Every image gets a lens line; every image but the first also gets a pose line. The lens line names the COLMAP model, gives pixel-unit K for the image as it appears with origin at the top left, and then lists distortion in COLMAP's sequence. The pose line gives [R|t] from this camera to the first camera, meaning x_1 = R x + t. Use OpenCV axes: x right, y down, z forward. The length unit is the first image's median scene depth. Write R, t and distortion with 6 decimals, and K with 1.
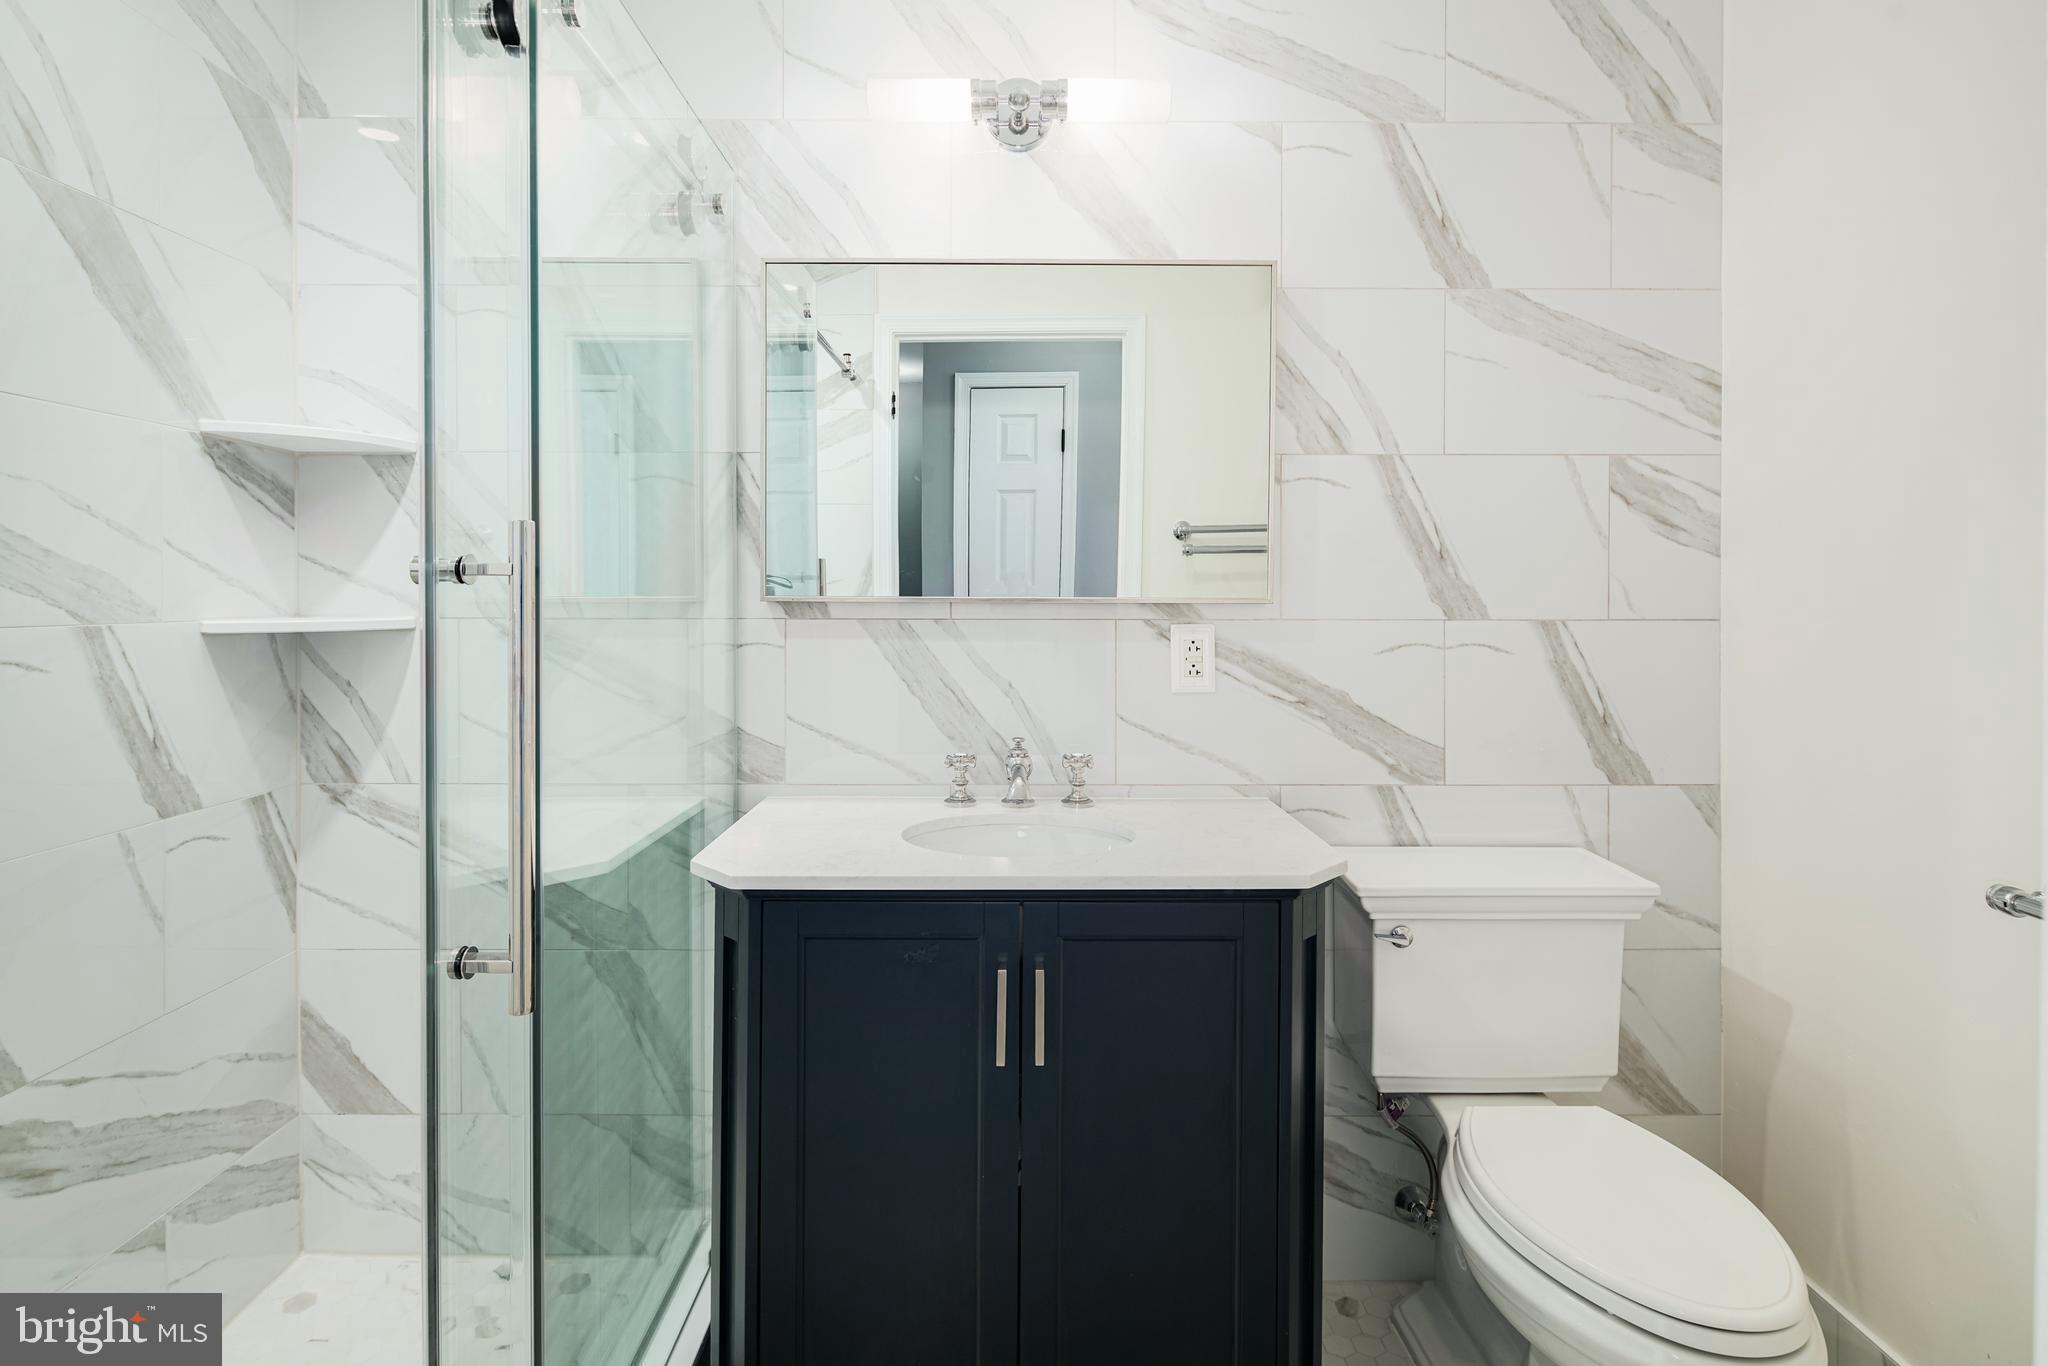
lens RADIAL K [[1018.3, 0, 1010.2], [0, 1018.3, 610.5], [0, 0, 1]] dist [0.015995, -0.002119]
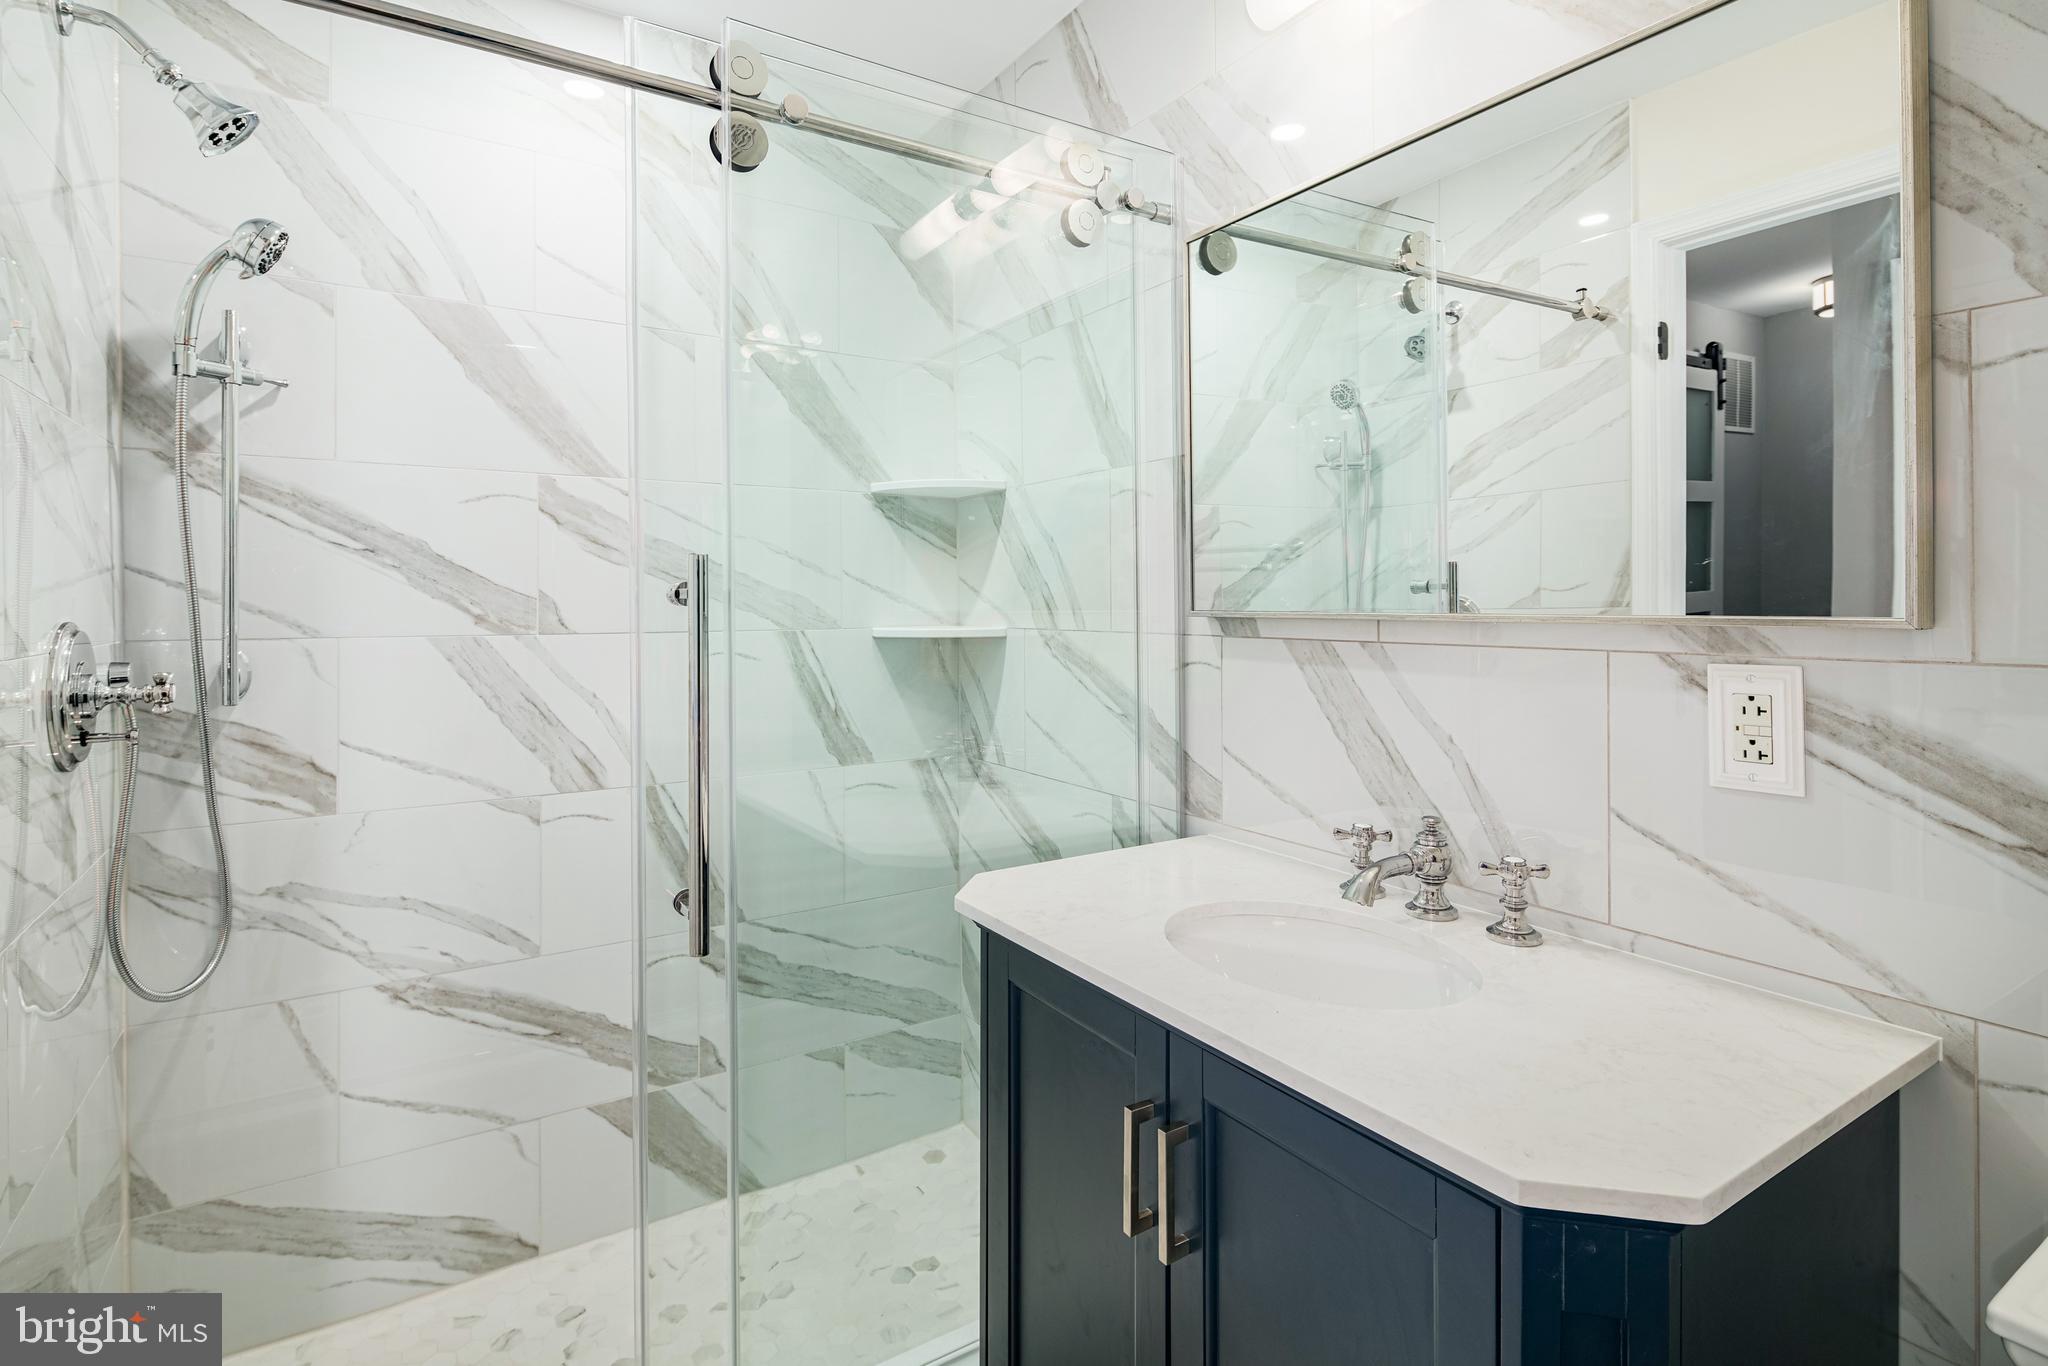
lens RADIAL K [[1018.3, 0, 1020.3], [0, 1018.3, 604.7], [0, 0, 1]] dist [0.015995, -0.002119]
pose [[0.533738, -0.001800, -0.845648, 0.432724], [-0.005281, 0.999971, -0.005462, -0.013423], [0.845633, 0.007381, 0.533713, 0.381885]]
